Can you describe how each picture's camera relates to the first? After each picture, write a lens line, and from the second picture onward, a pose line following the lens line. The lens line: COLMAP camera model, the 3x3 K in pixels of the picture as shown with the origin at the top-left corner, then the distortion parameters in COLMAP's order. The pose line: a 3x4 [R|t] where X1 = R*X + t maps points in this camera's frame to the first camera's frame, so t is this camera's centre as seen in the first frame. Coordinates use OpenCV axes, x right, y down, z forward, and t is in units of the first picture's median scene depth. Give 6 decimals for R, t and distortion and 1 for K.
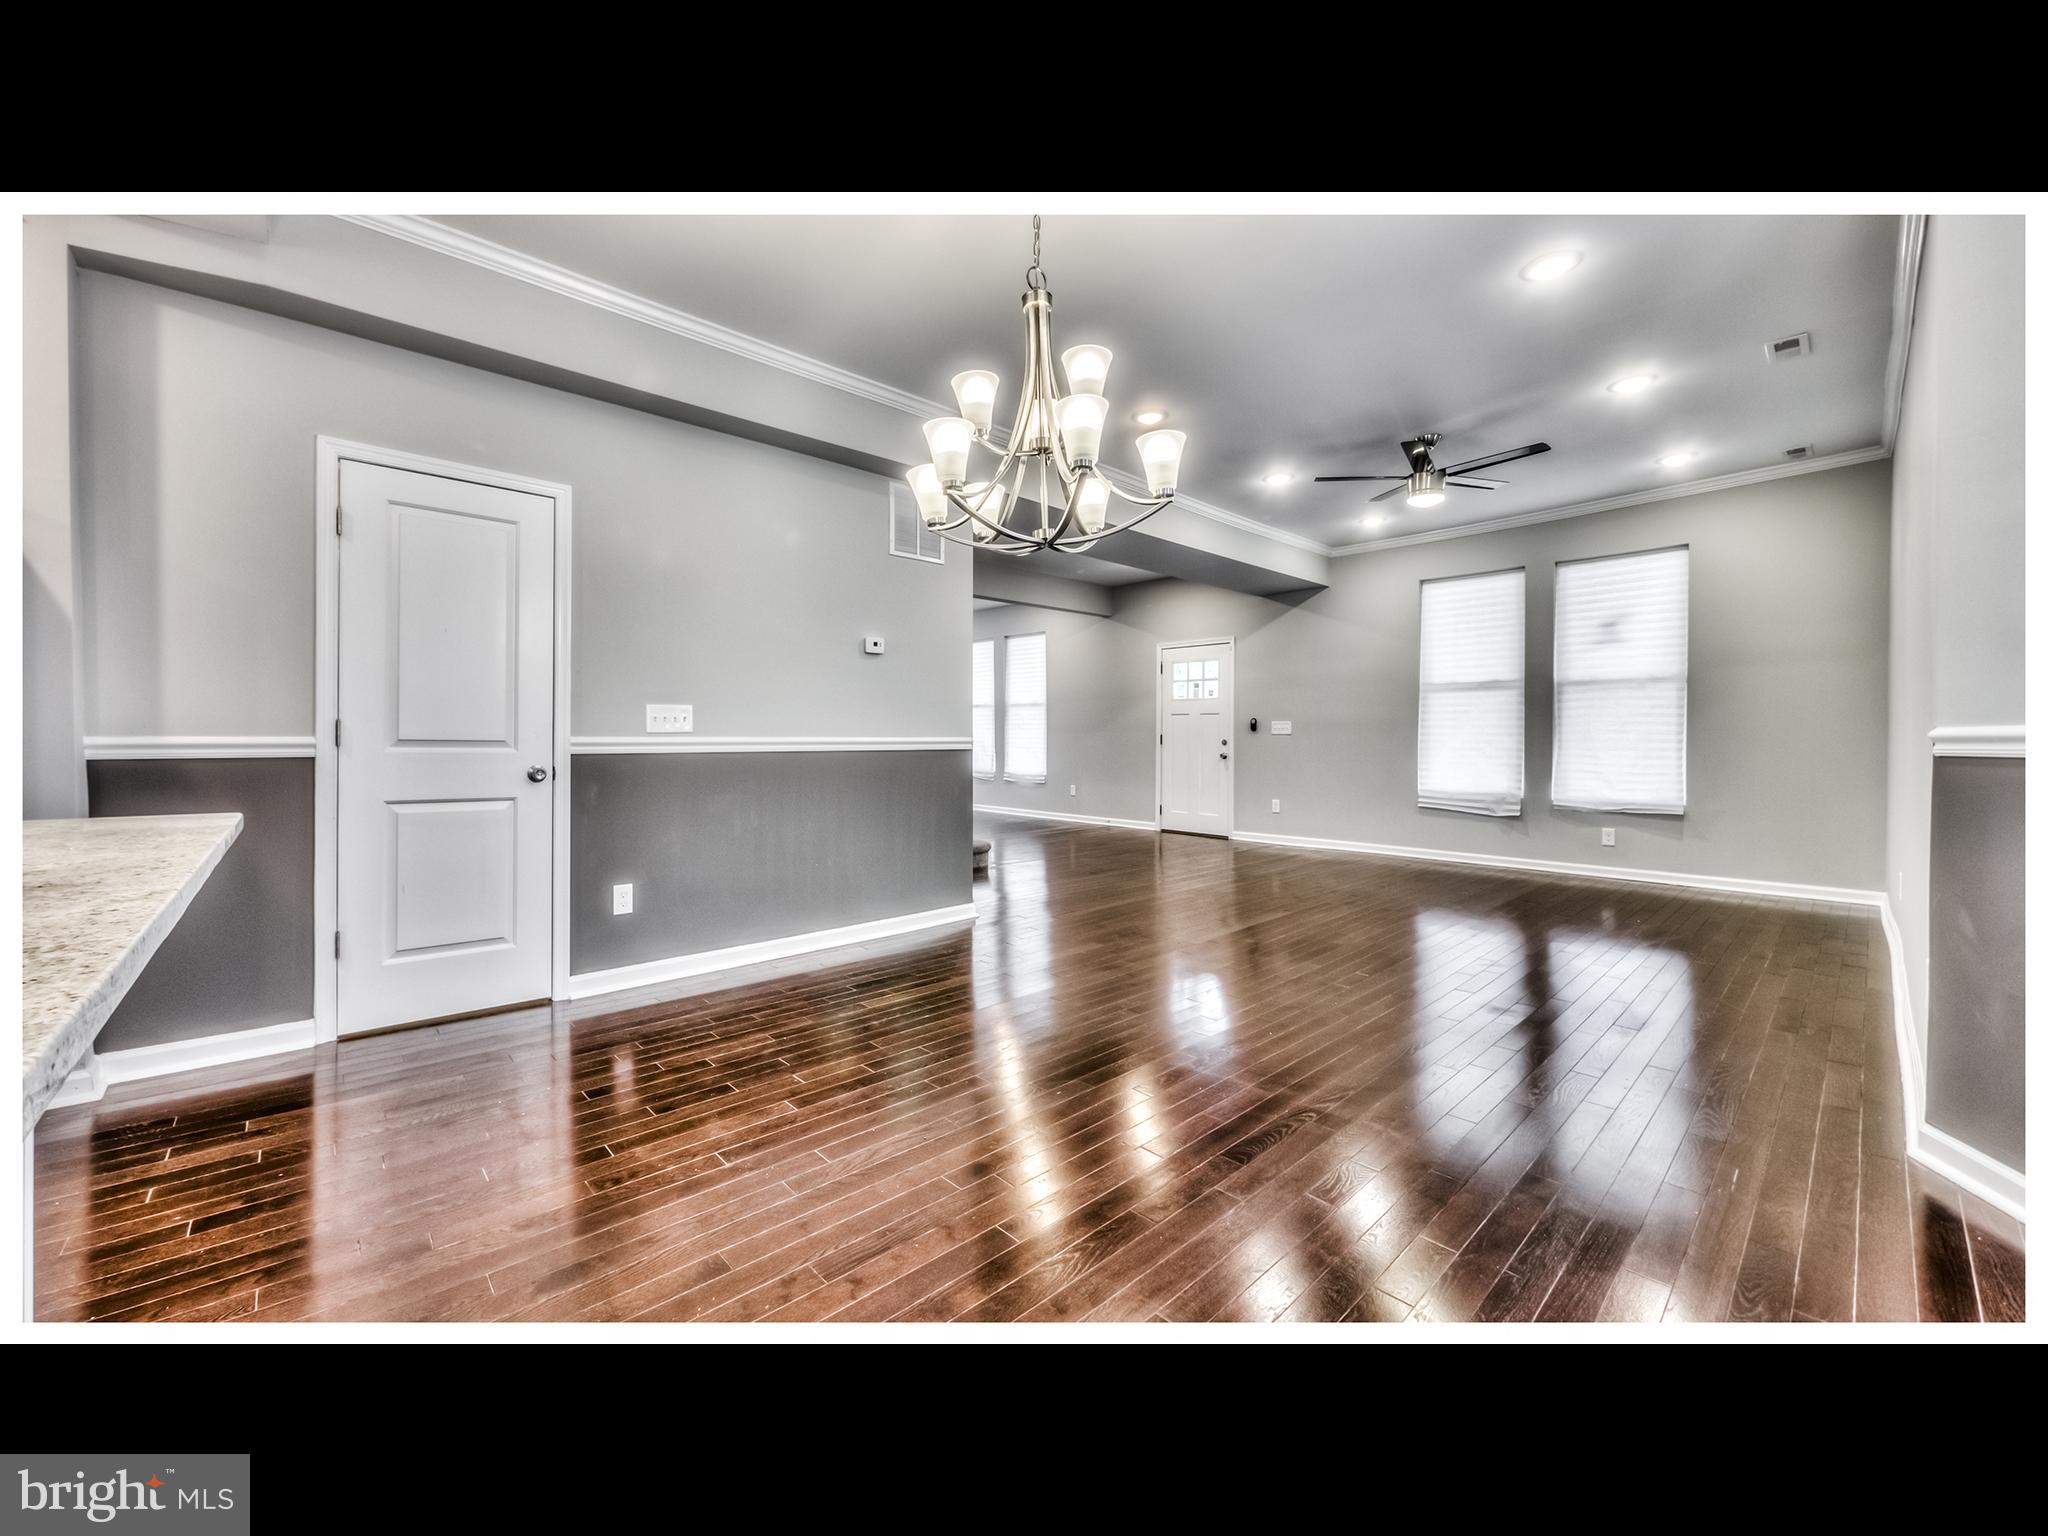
lens RADIAL K [[790.1, 0, 1015.4], [0, 790.1, 748.4], [0, 0, 1]] dist [-0.006732, 0.000856]
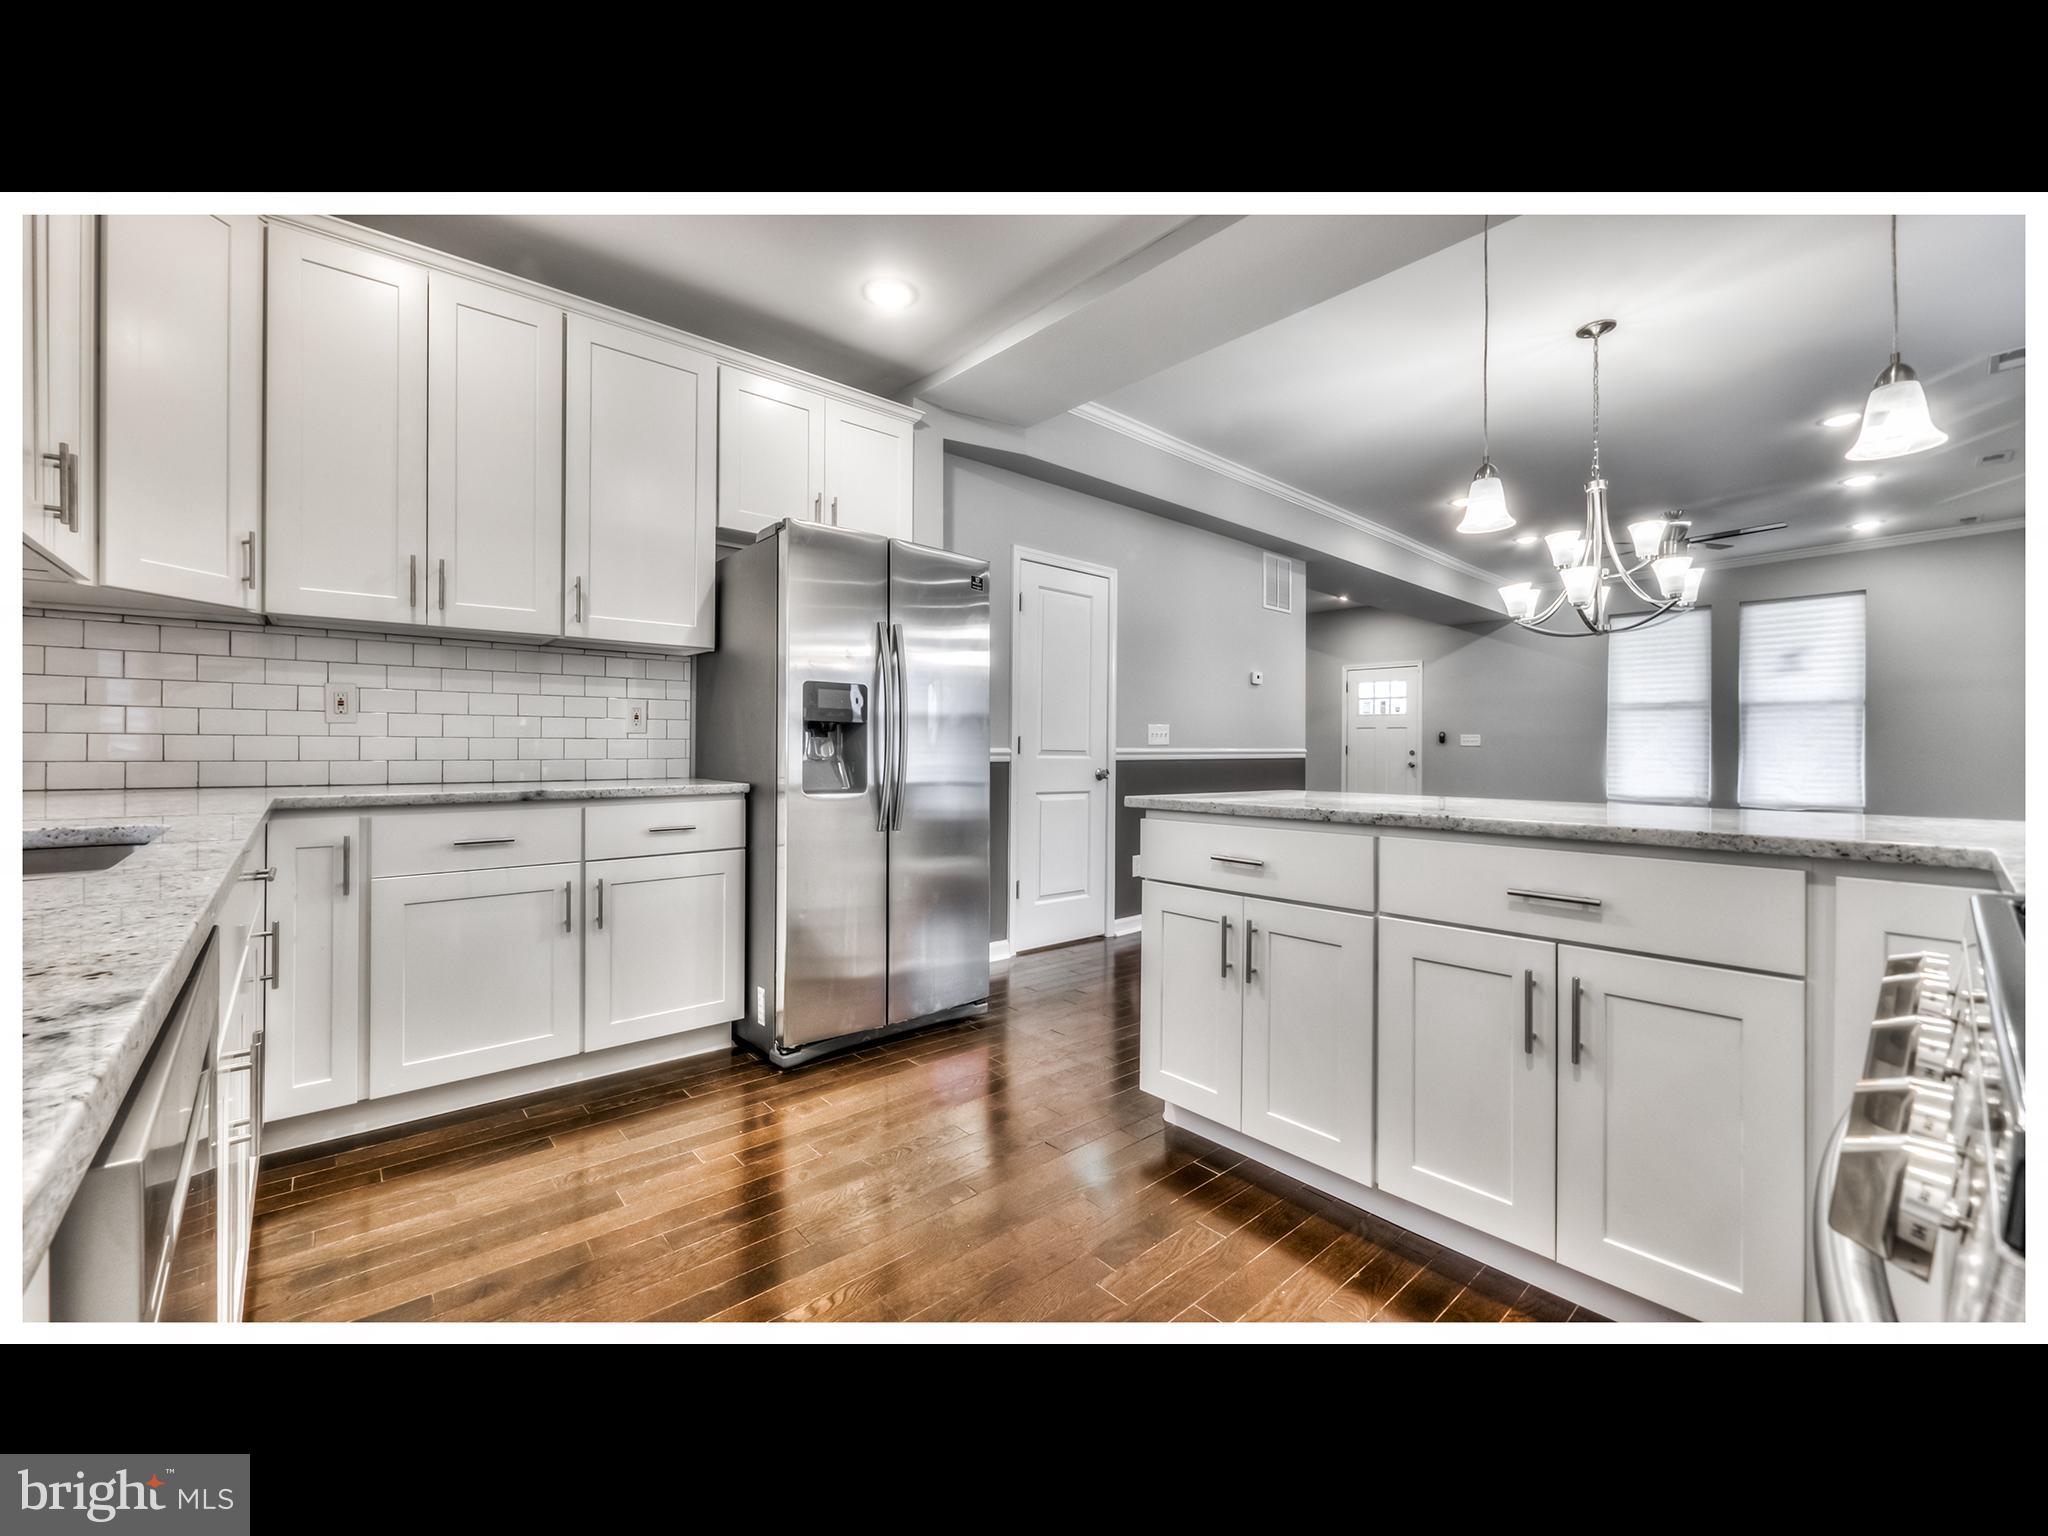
lens RADIAL K [[790.1, 0, 1012.4], [0, 790.1, 747.2], [0, 0, 1]] dist [-0.006732, 0.000856]
pose [[0.999581, 0.003554, -0.028743, -0.417369], [-0.003904, 0.999919, -0.012113, 0.000924], [0.028698, 0.012220, 0.999513, -0.240350]]
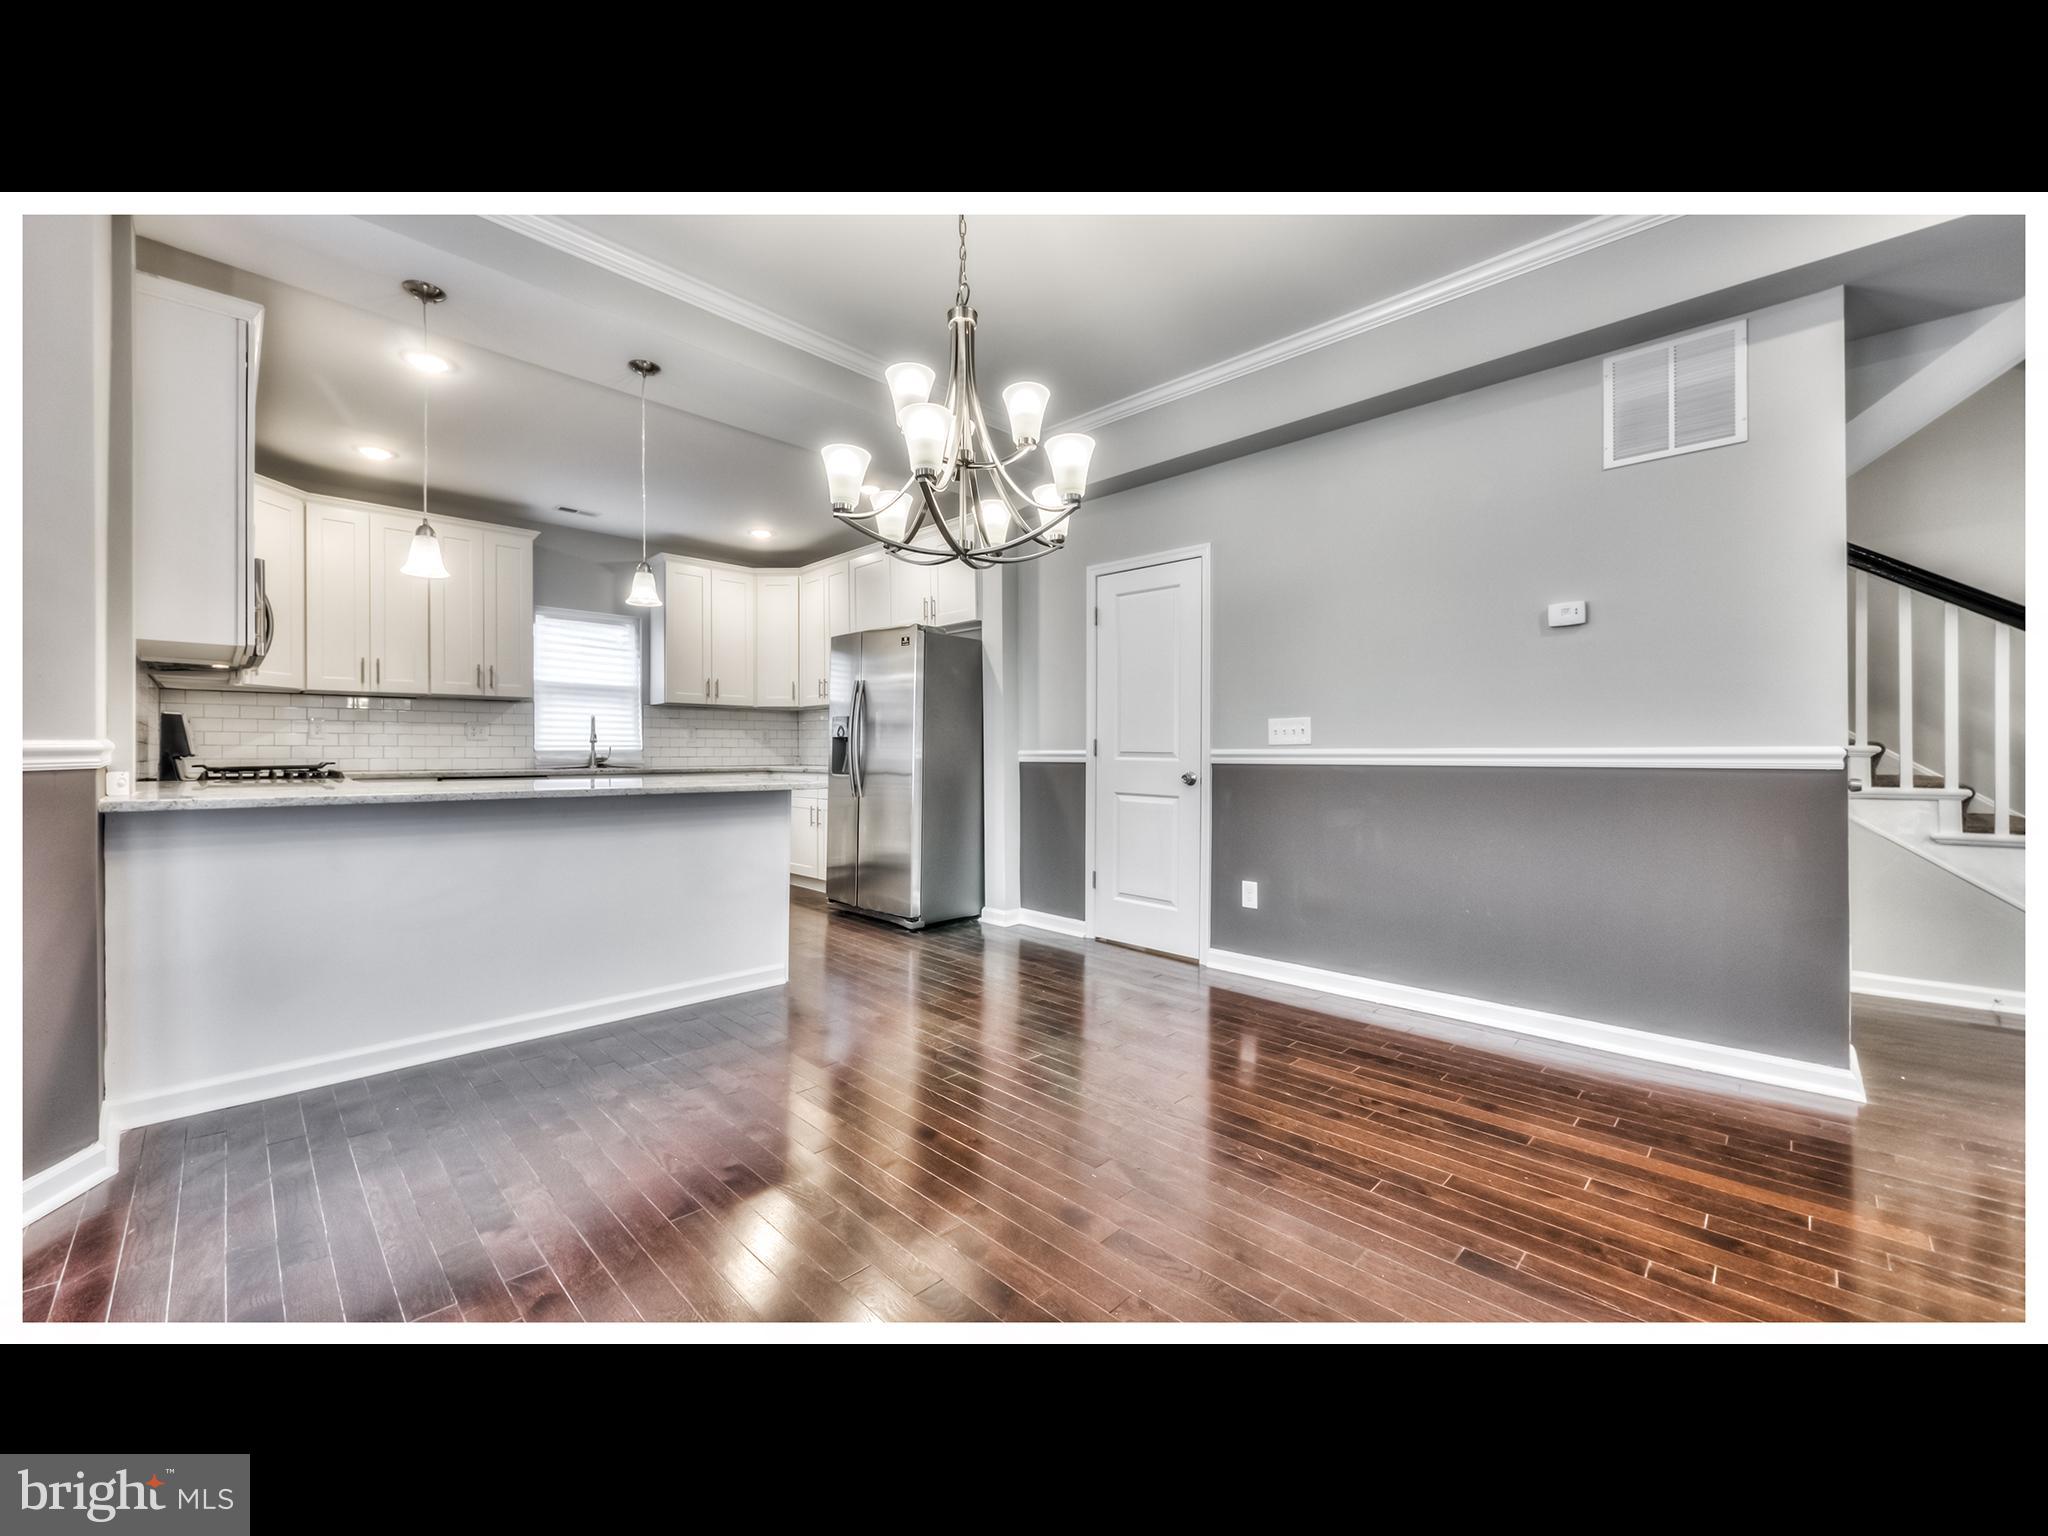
lens RADIAL K [[790.1, 0, 1011.8], [0, 790.1, 753.2], [0, 0, 1]] dist [-0.006732, 0.000856]
pose [[0.052646, -0.000650, -0.998613, 0.373190], [-0.009926, 0.999950, -0.001174, -0.002652], [0.998564, 0.009974, 0.052637, 0.373110]]
